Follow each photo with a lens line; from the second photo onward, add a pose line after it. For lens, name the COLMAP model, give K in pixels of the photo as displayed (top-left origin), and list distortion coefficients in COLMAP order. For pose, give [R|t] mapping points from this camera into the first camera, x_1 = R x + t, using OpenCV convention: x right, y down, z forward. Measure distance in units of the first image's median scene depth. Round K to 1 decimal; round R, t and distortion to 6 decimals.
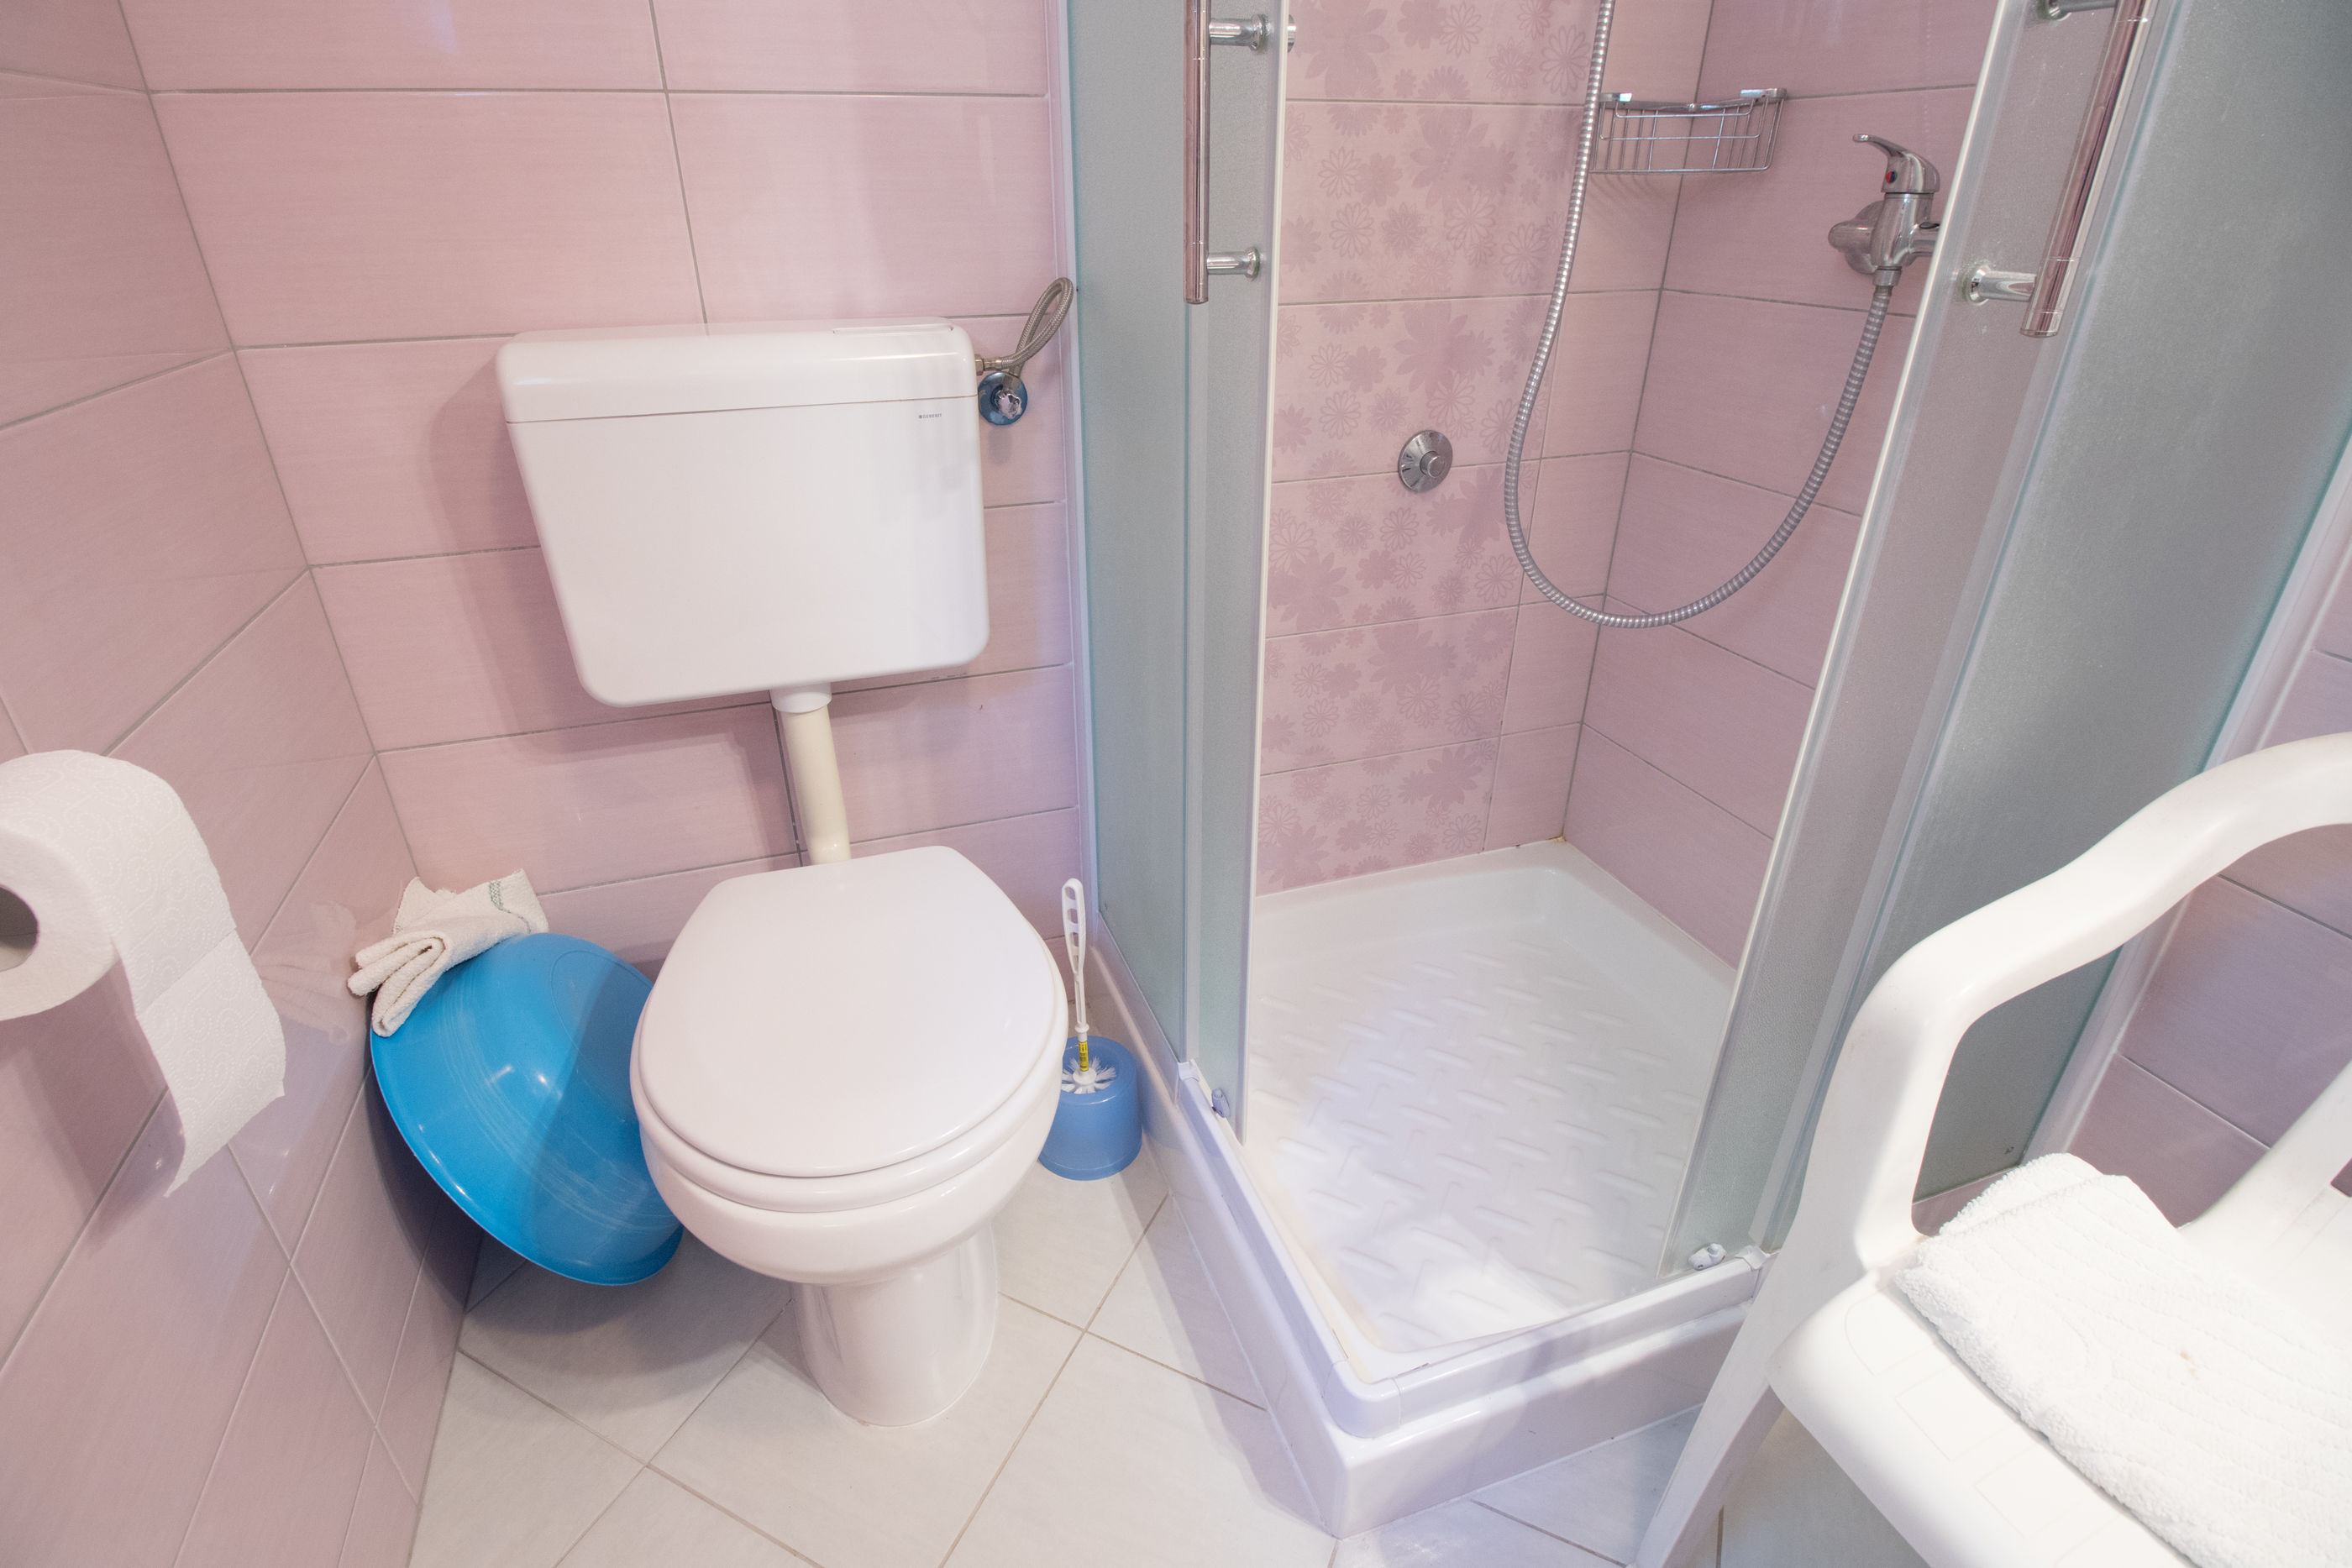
lens RADIAL K [[1101.7, 0, 1152.2], [0, 1101.7, 779.4], [0, 0, 1]] dist [0.000503, 0.000536]
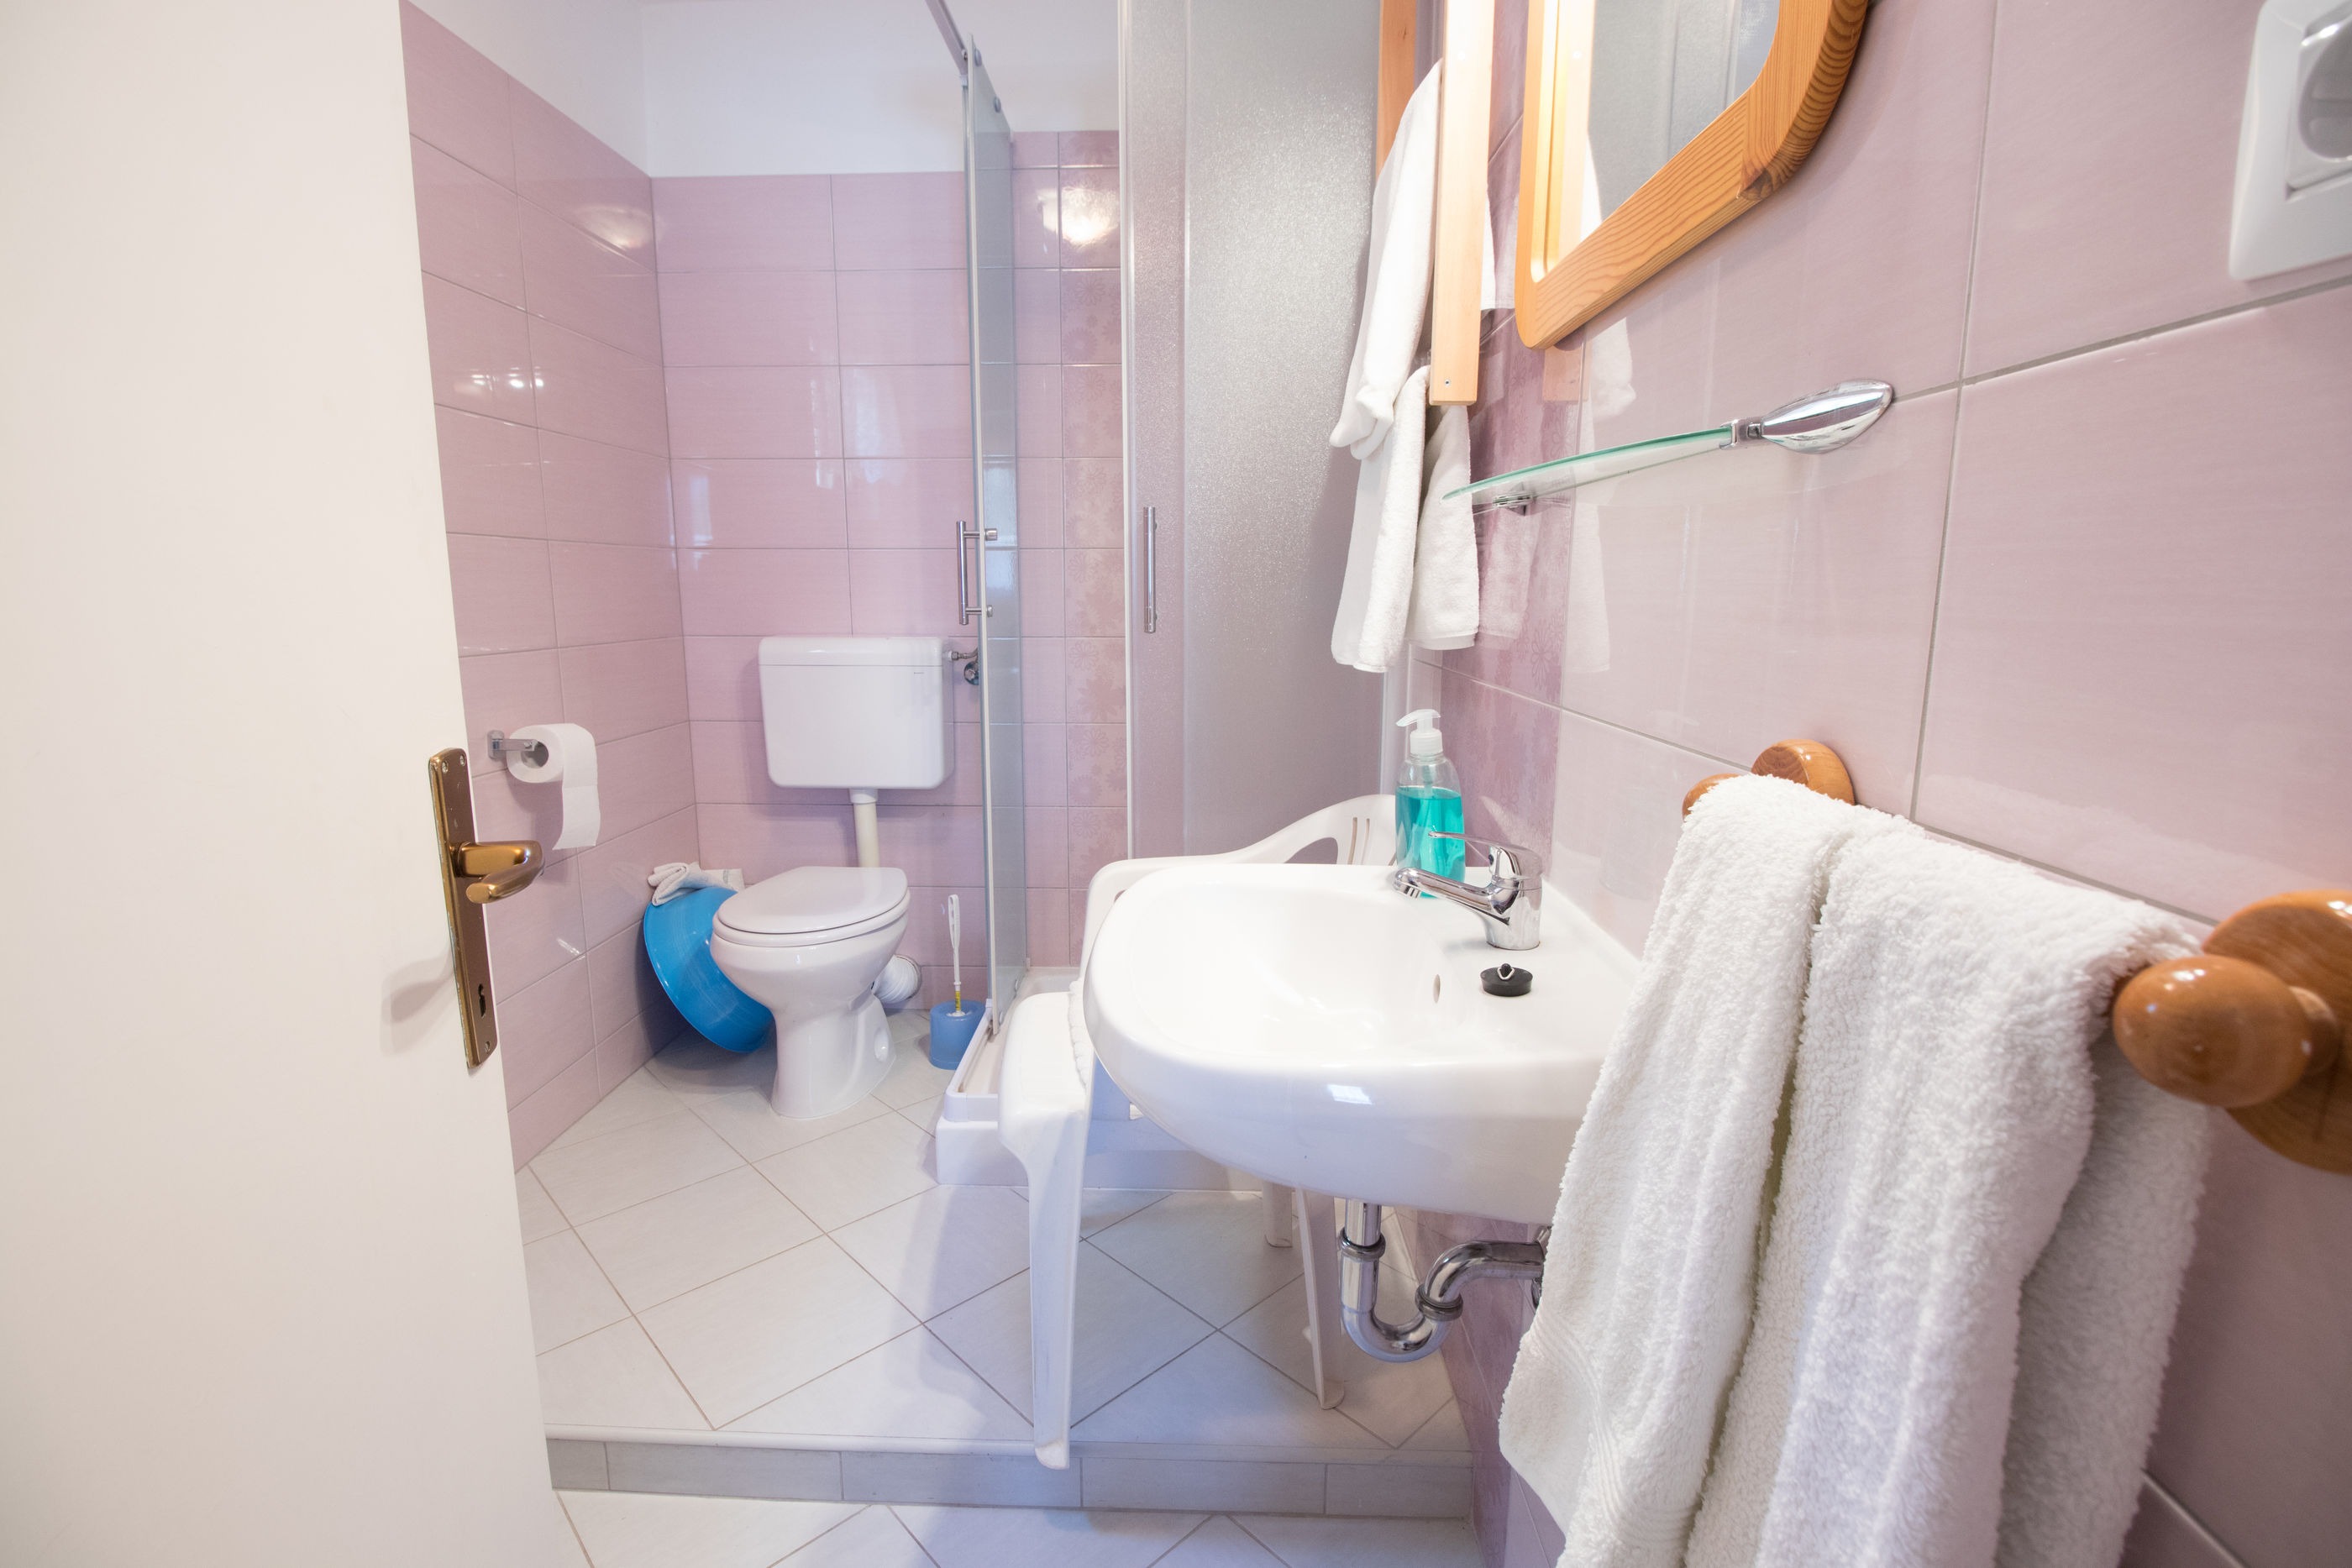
lens RADIAL K [[1089.7, 0, 1187.8], [0, 1089.7, 780.8], [0, 0, 1]] dist [0.003698, -0.000069]
pose [[0.941039, 0.078313, -0.329110, 1.065776], [-0.168466, 0.952114, -0.255144, 0.362361], [0.293369, 0.295544, 0.909169, -0.821394]]
